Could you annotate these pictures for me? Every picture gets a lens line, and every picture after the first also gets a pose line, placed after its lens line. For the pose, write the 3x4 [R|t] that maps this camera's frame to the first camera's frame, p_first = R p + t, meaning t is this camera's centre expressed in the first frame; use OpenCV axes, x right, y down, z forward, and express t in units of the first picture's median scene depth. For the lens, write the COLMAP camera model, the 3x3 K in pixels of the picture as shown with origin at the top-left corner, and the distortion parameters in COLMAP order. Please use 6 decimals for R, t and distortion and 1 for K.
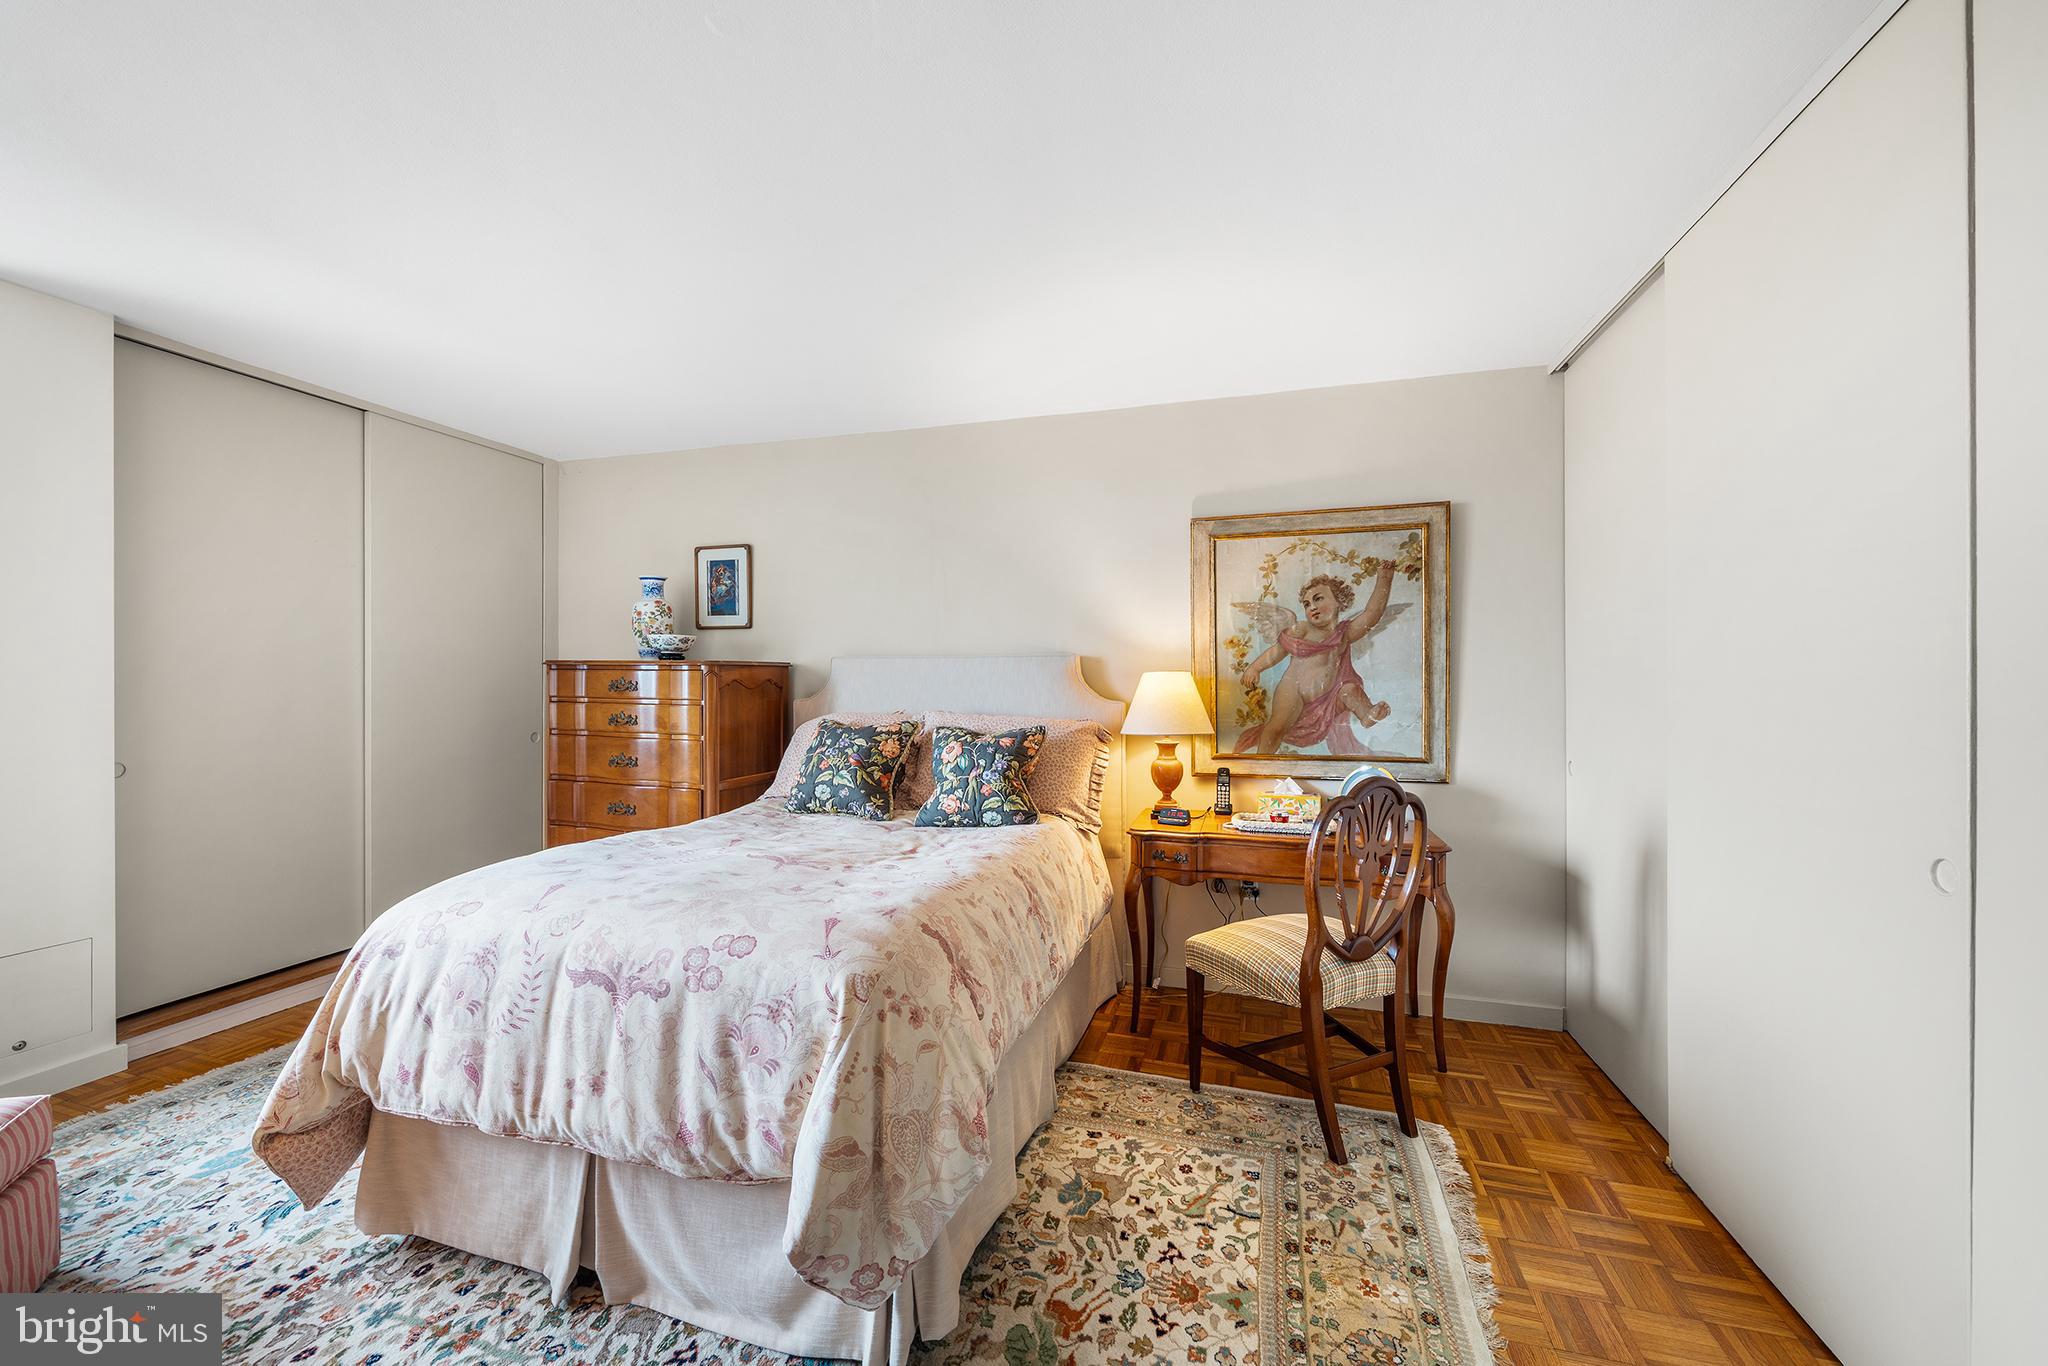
lens RADIAL K [[759.3, 0, 1023.9], [0, 759.3, 680.1], [0, 0, 1]] dist [-0.003757, 0.000695]
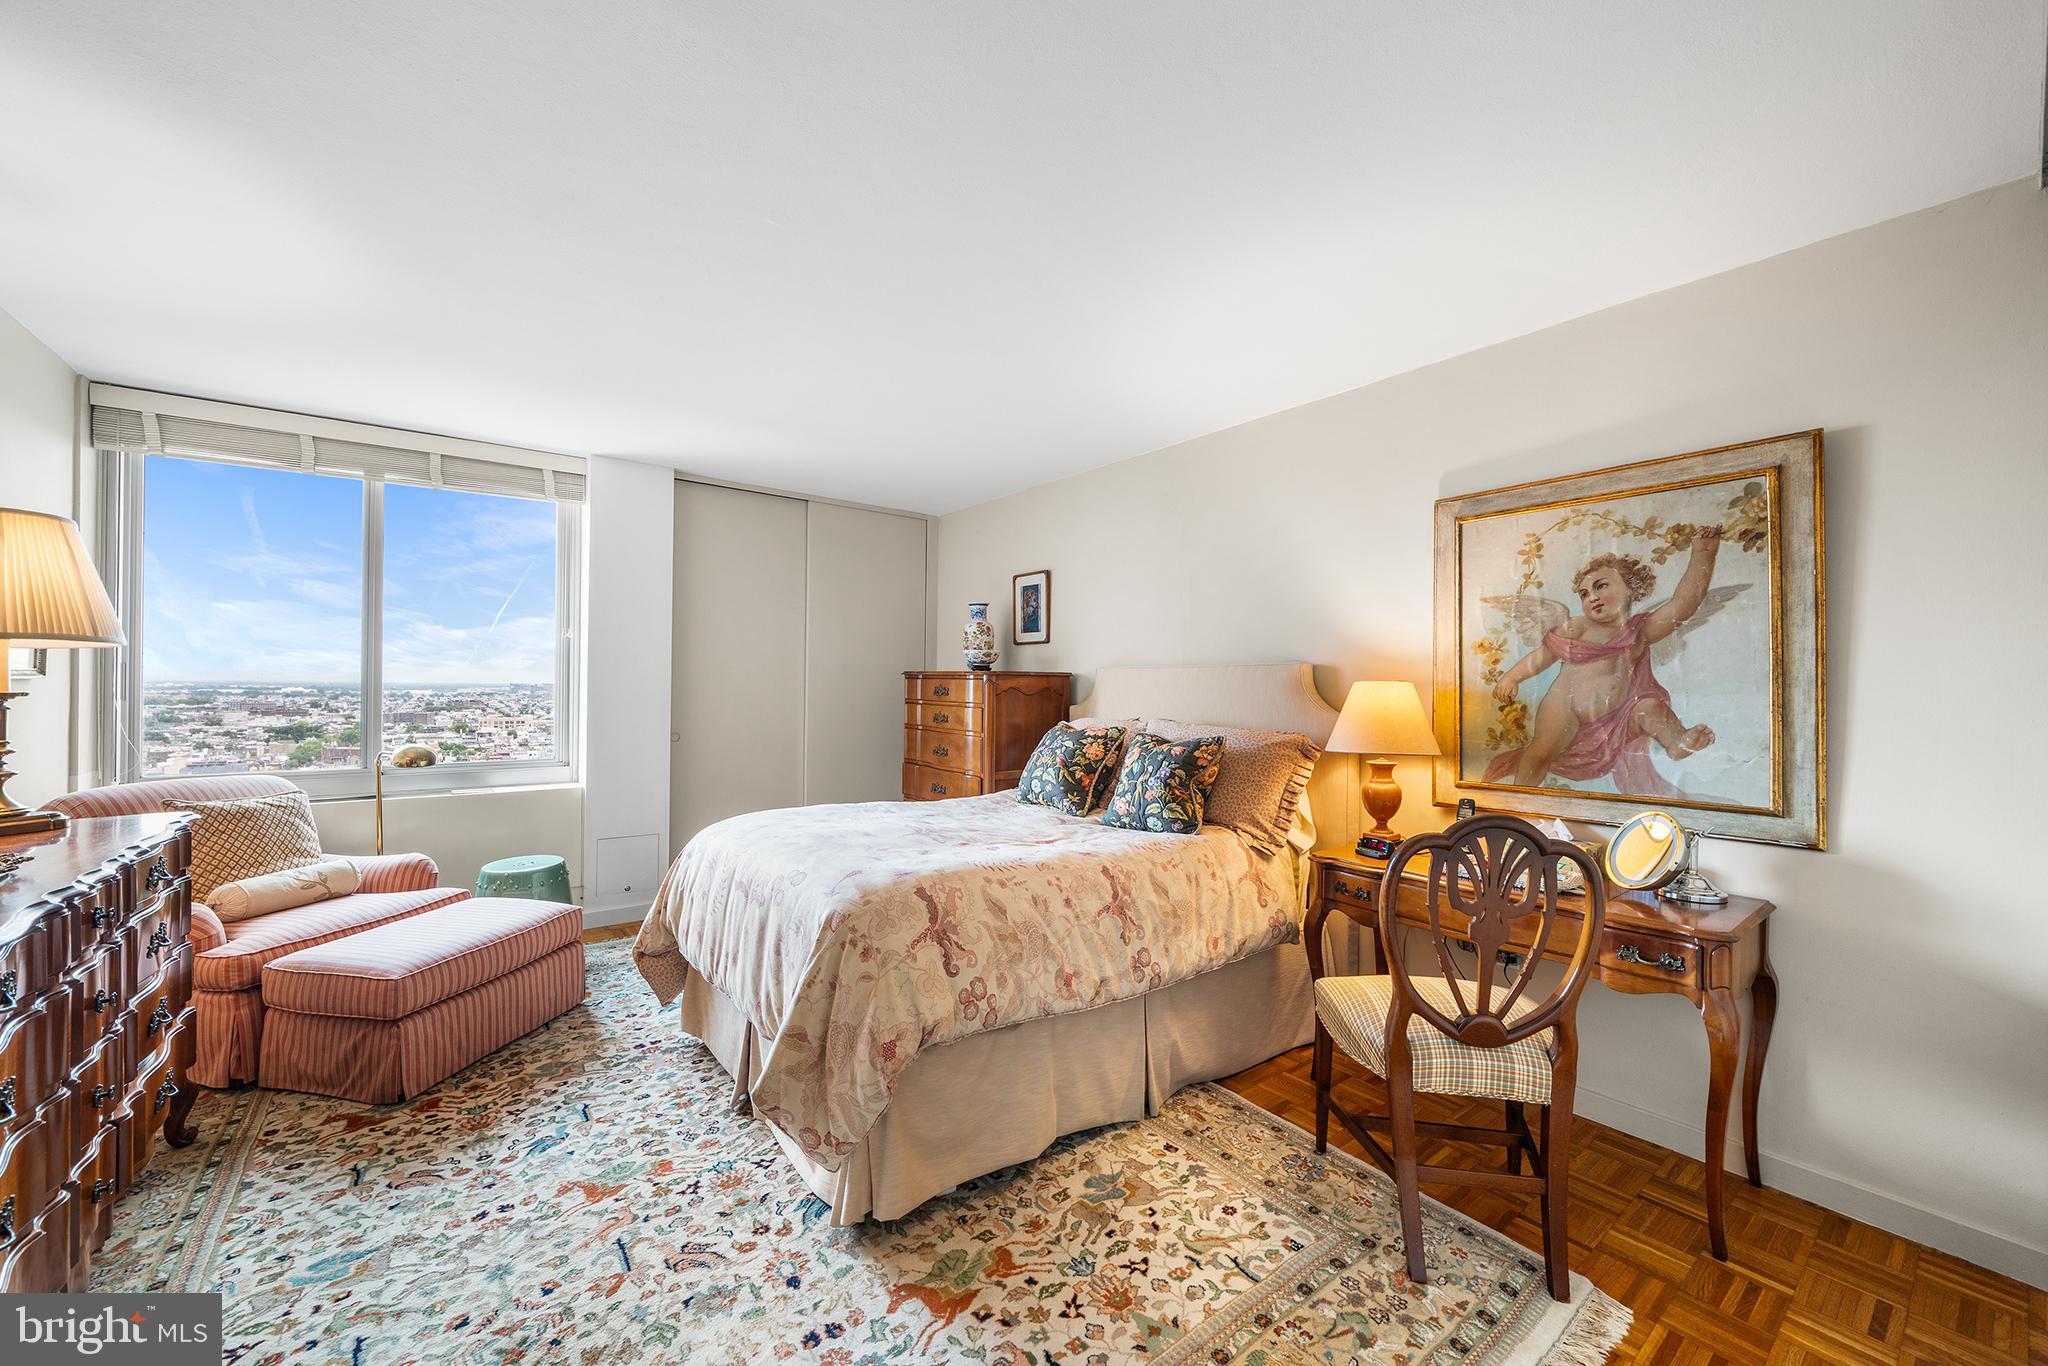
lens RADIAL K [[759.3, 0, 1022.3], [0, 759.3, 682.2], [0, 0, 1]] dist [-0.003757, 0.000695]
pose [[0.819311, 0.004439, -0.573332, 0.446639], [-0.010947, 0.999909, -0.007902, 0.001301], [0.573245, 0.012751, 0.819285, 0.063829]]
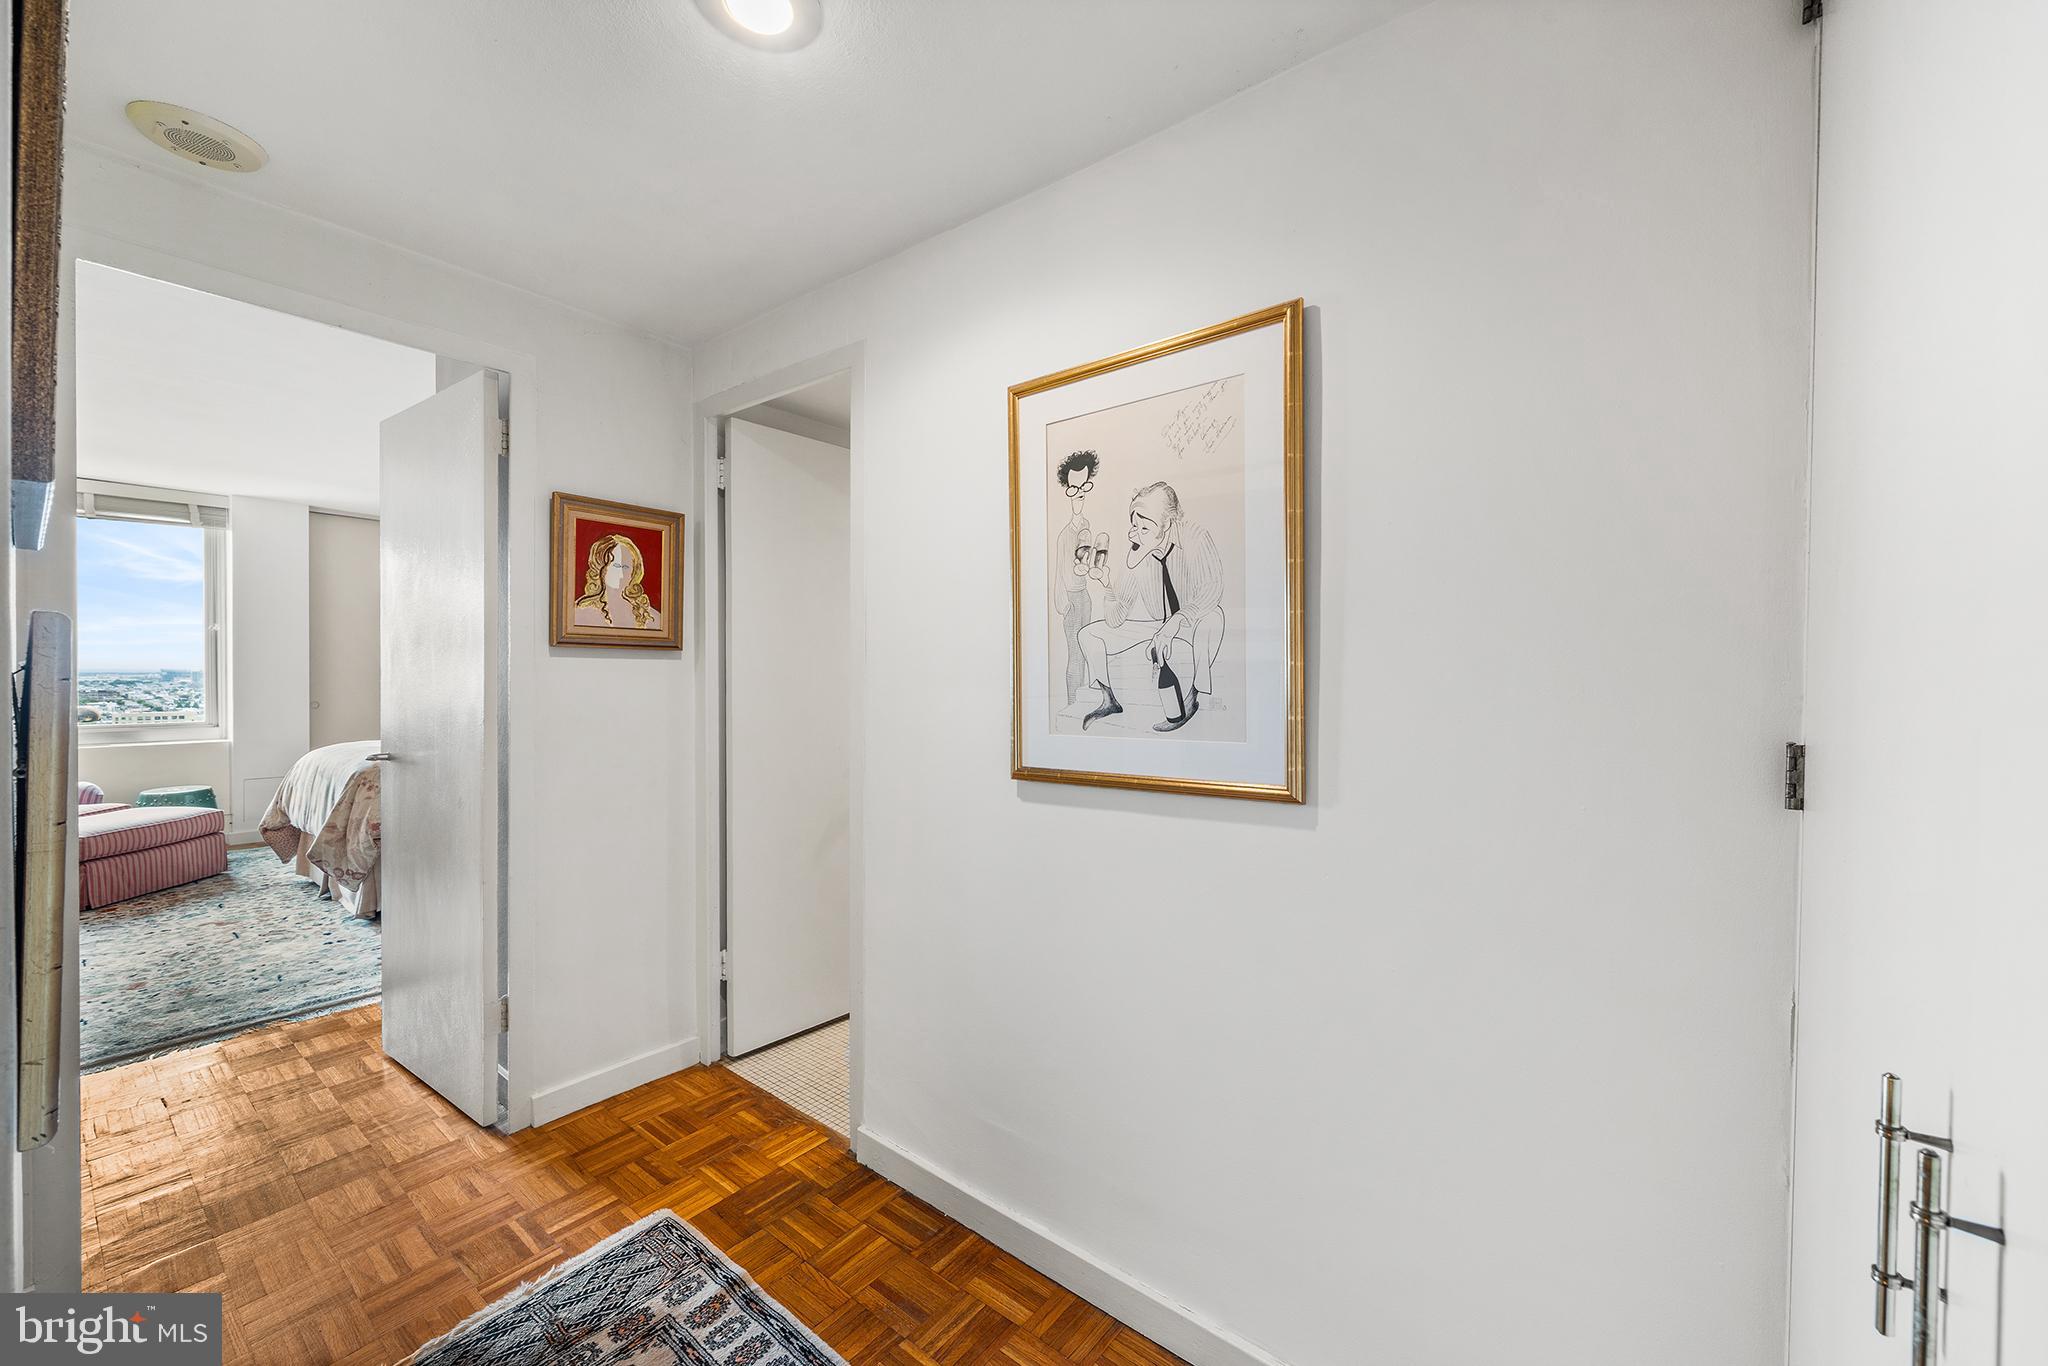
lens RADIAL K [[759.3, 0, 1004.6], [0, 759.3, 677.2], [0, 0, 1]] dist [-0.003757, 0.000695]
pose [[0.934153, 0.006389, -0.356816, 1.655497], [-0.003835, 0.999962, 0.007864, 0.011654], [0.356853, -0.005978, 0.934141, -0.401022]]
